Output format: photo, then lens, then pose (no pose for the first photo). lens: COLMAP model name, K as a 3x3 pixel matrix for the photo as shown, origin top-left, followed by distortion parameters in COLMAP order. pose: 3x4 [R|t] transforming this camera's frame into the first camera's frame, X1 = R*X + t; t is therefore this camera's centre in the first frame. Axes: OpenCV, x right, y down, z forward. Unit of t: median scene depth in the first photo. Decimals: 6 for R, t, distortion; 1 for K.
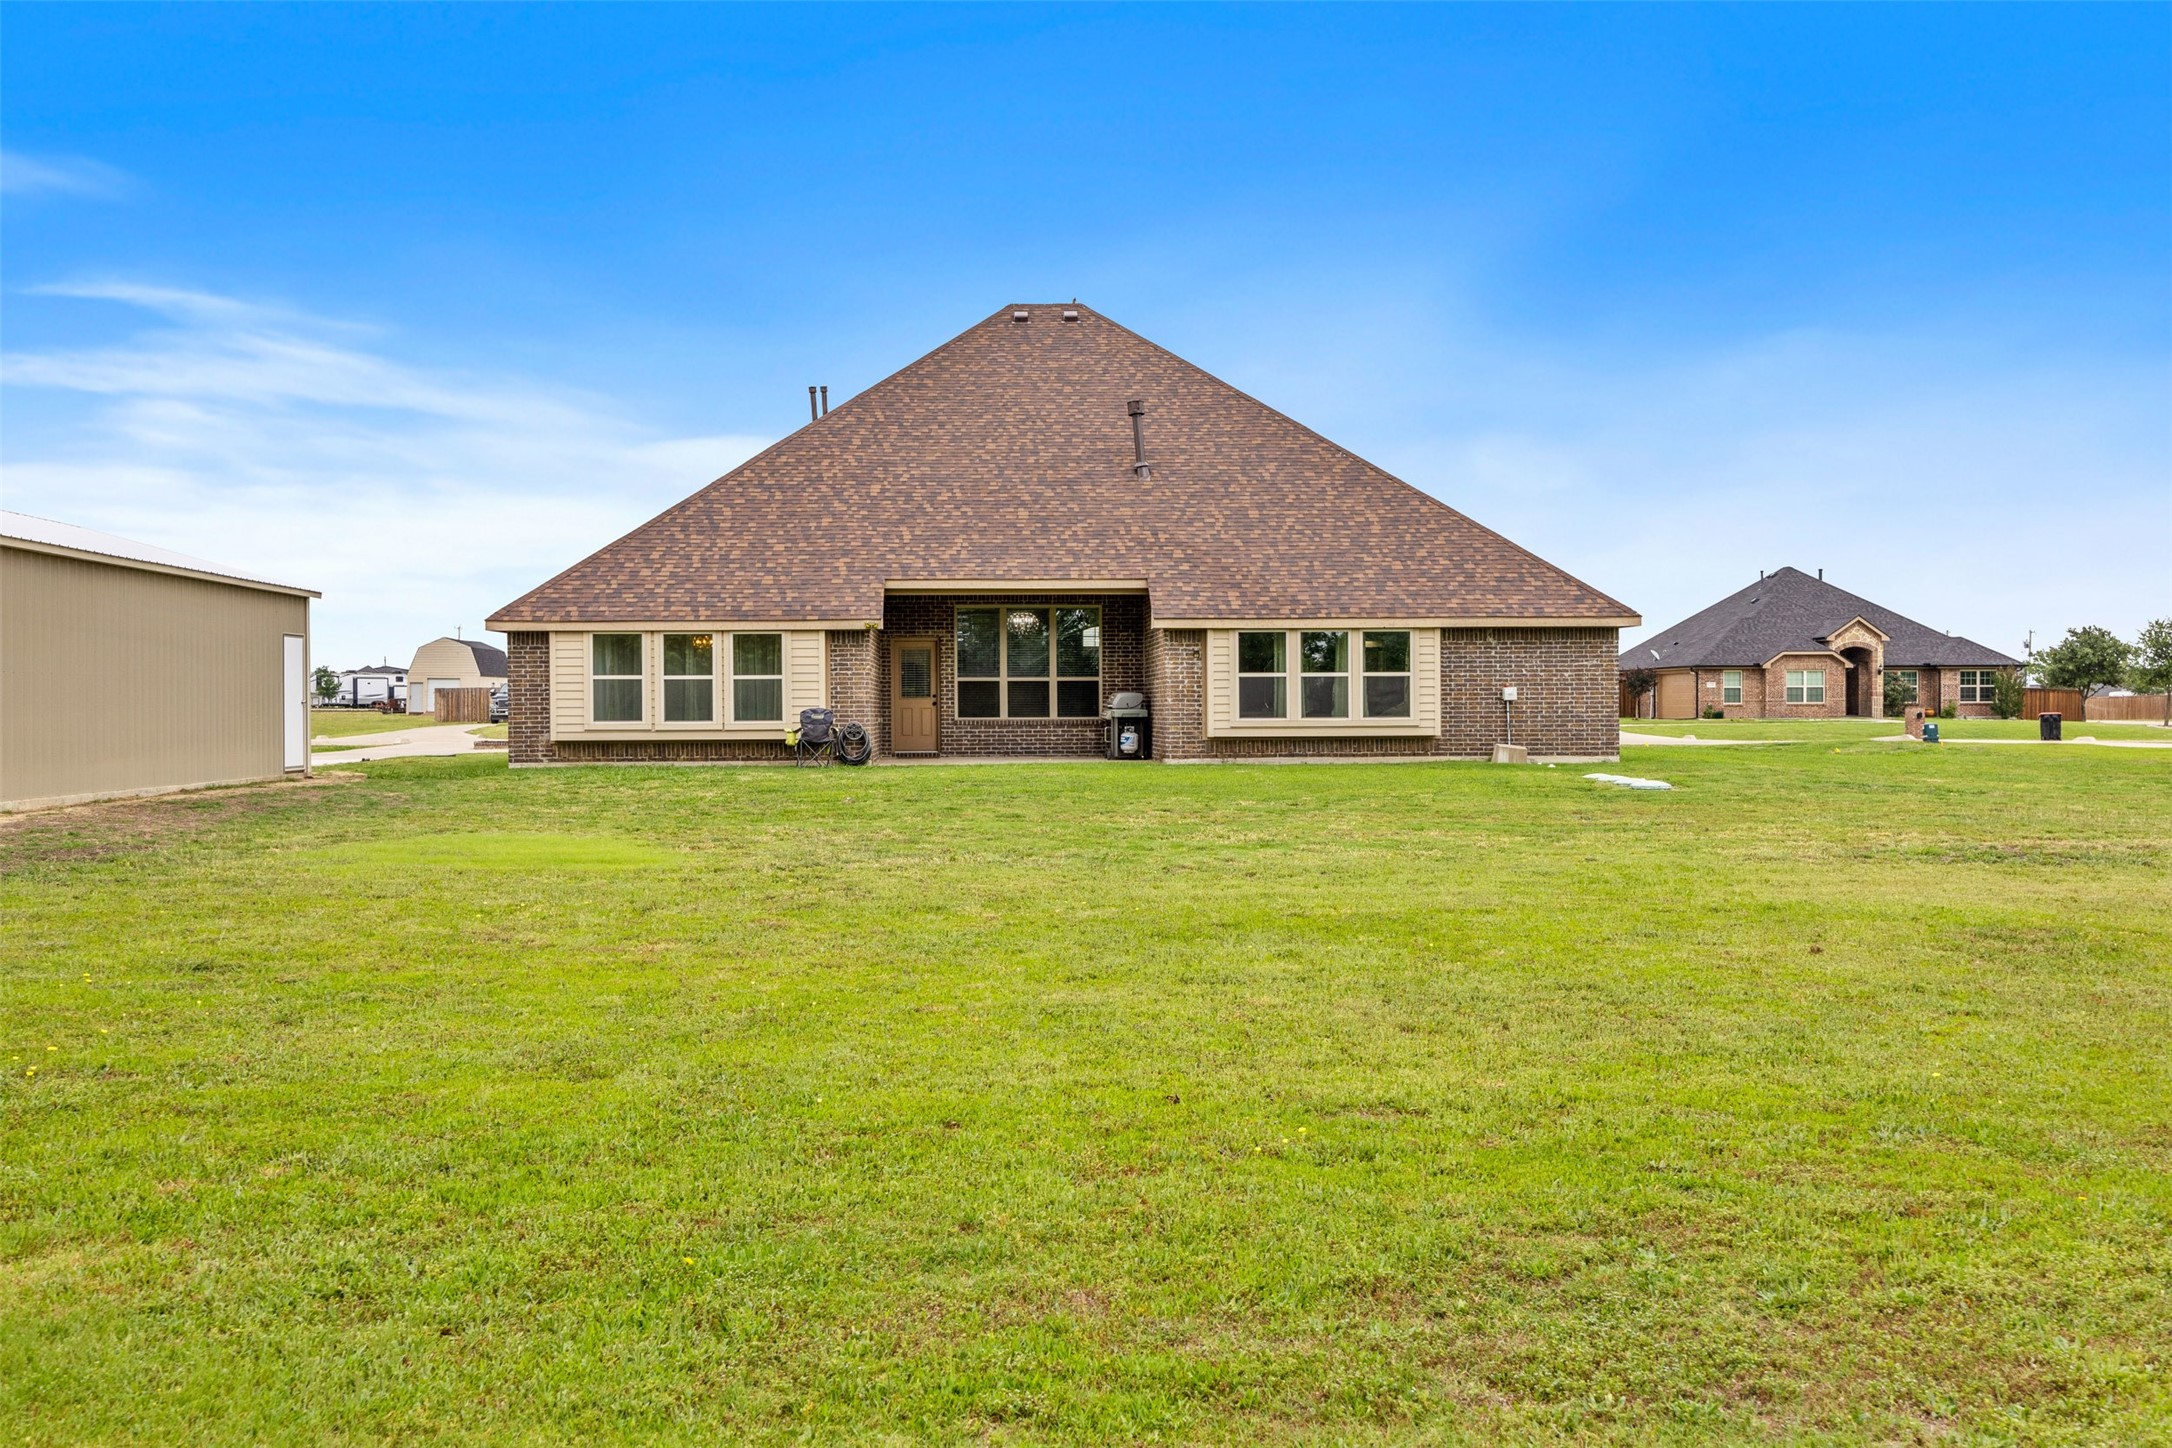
lens RADIAL K [[2095.3, 0, 1086.0], [0, 2095.3, 724.0], [0, 0, 1]] dist [0.011962, 0.003793]
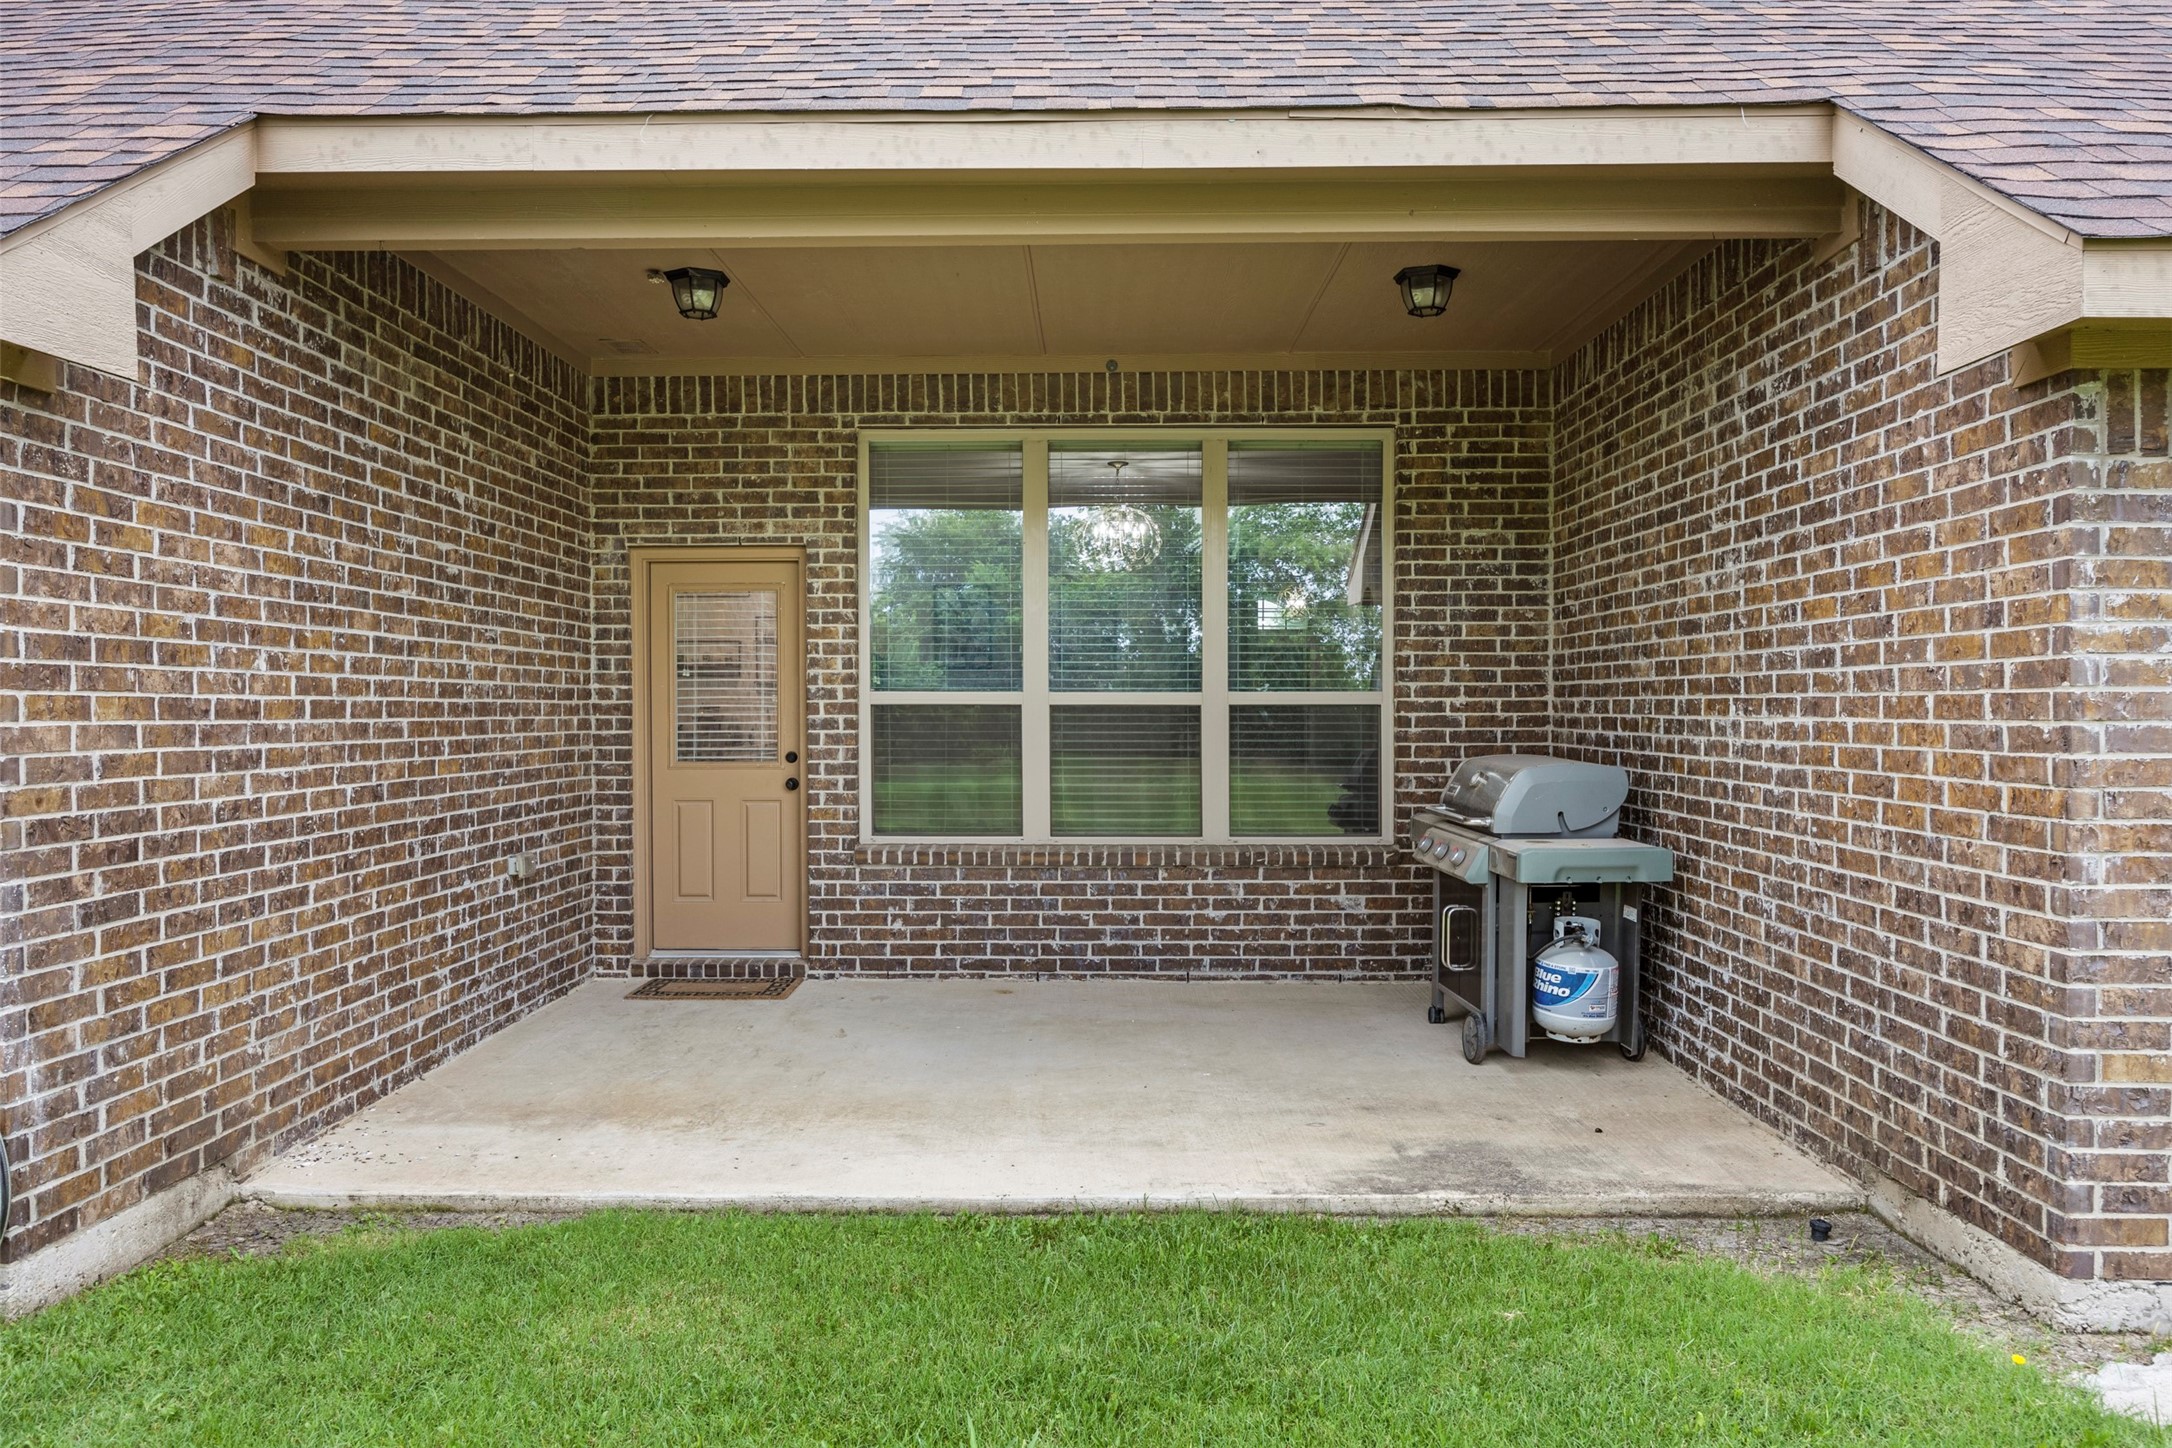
lens RADIAL K [[1565.0, 0, 1086.0], [0, 1565.0, 724.0], [0, 0, 1]] dist [-0.000118, -0.000053]
pose [[0.997951, 0.006113, -0.063692, -0.019590], [-0.005988, 0.999980, 0.002158, -0.018545], [0.063704, -0.001772, 0.997967, 0.796761]]
